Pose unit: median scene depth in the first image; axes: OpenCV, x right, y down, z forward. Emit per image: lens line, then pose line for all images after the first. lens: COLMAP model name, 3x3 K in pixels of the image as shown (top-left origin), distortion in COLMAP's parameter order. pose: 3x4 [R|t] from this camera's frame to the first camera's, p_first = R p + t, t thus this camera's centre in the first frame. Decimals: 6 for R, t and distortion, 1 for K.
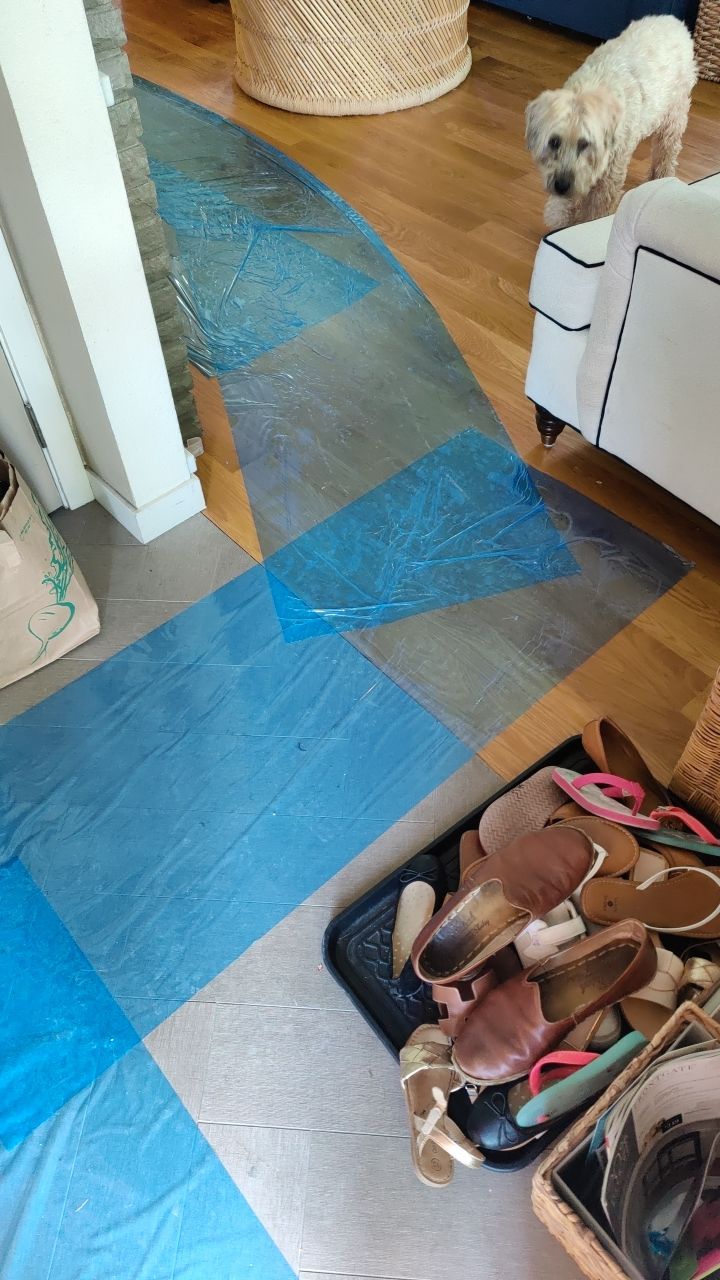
lens RADIAL K [[906.8, 0, 349.5], [0, 906.8, 638.4], [0, 0, 1]] dist [0.038296, -0.029853]
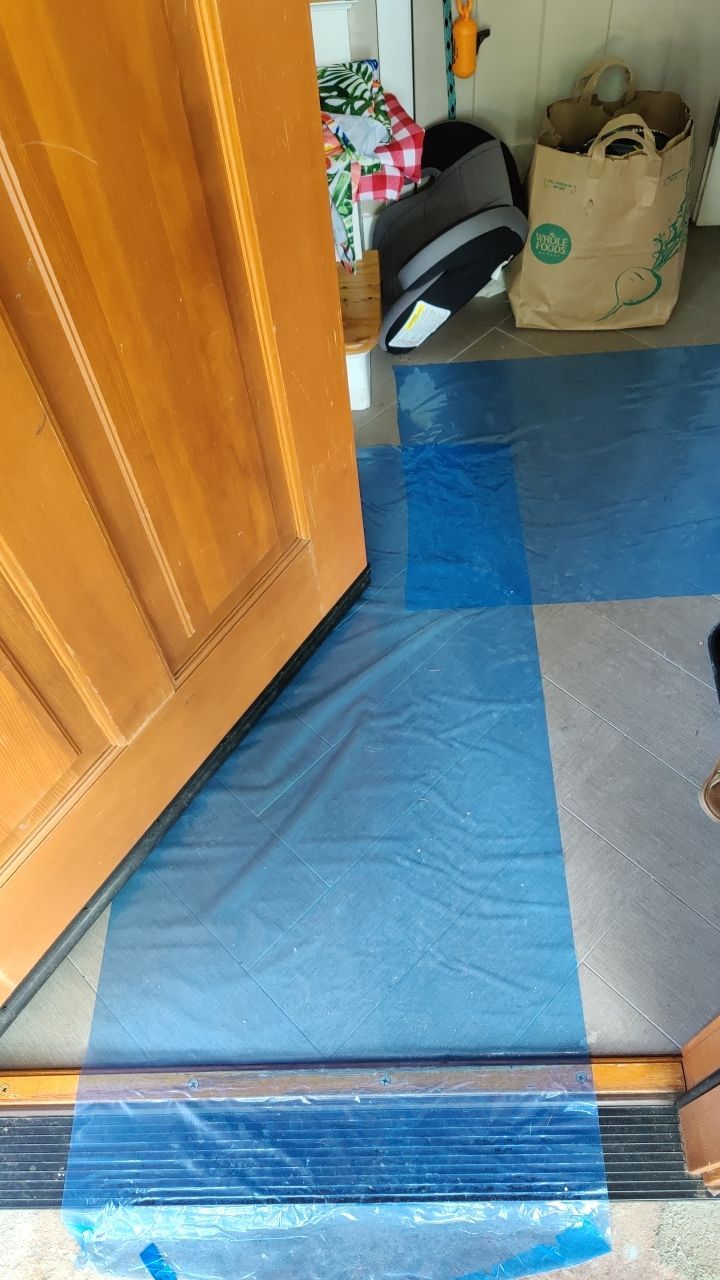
lens RADIAL K [[906.8, 0, 369.8], [0, 906.8, 635.7], [0, 0, 1]] dist [0.038296, -0.029853]
pose [[0.764312, 0.524450, -0.375206, 0.060721], [-0.481948, 0.851160, 0.207973, 0.292687], [0.428432, 0.021873, 0.903309, -0.116925]]
